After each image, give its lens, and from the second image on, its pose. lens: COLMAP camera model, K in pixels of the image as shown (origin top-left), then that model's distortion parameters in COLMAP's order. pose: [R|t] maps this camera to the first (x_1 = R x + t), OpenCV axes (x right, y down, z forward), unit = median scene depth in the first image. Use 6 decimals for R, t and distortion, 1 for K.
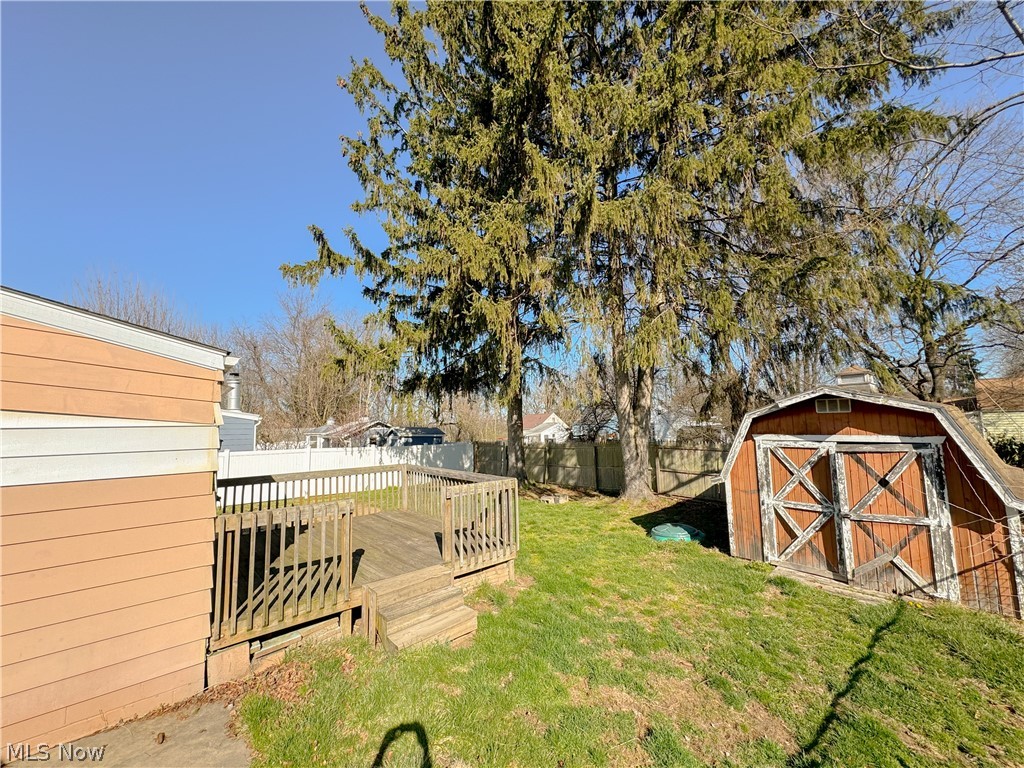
lens RADIAL K [[409.7, 0, 506.6], [0, 409.7, 381.9], [0, 0, 1]] dist [-0.002885, -0.000257]
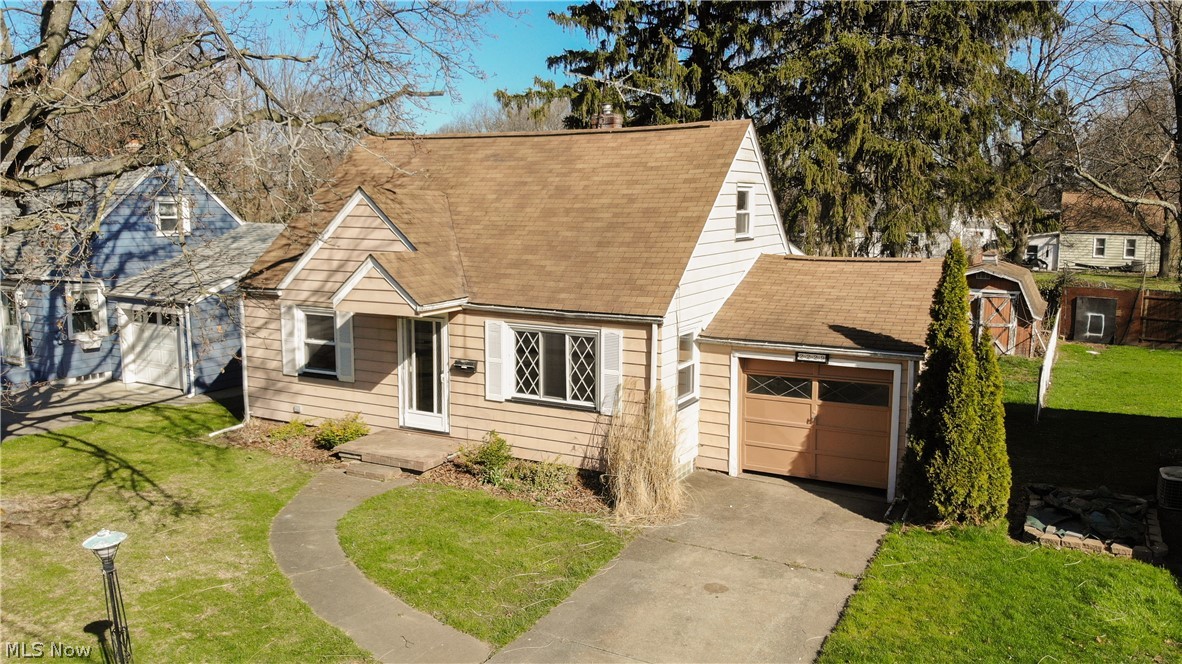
lens RADIAL K [[858.5, 0, 607.8], [0, 858.5, 329.6], [0, 0, 1]] dist [0.156804, -0.366742]
pose [[0.931863, -0.026597, 0.361833, -2.841716], [-0.063590, 0.969898, 0.235063, -0.649766], [-0.357193, -0.242056, 0.902121, -2.623164]]
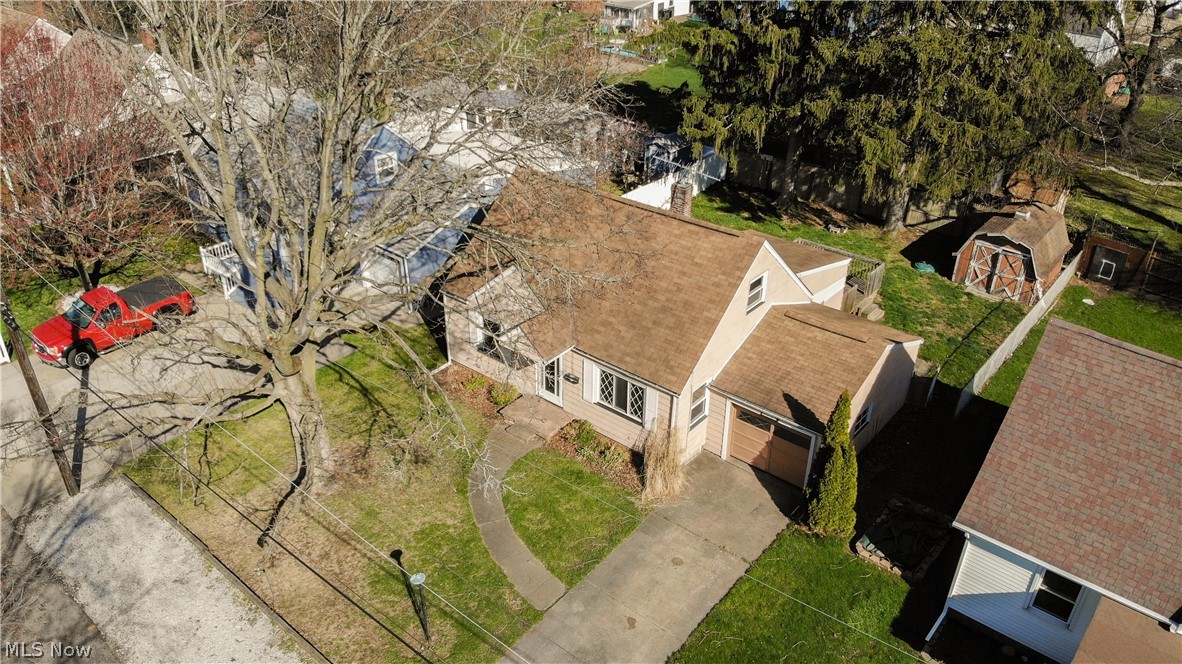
lens RADIAL K [[858.5, 0, 607.8], [0, 858.5, 329.6], [0, 0, 1]] dist [0.156804, -0.366742]
pose [[0.982881, -0.053331, 0.176355, -2.887753], [-0.061253, 0.808157, 0.585773, -2.721649], [-0.173762, -0.586547, 0.791056, -3.524025]]
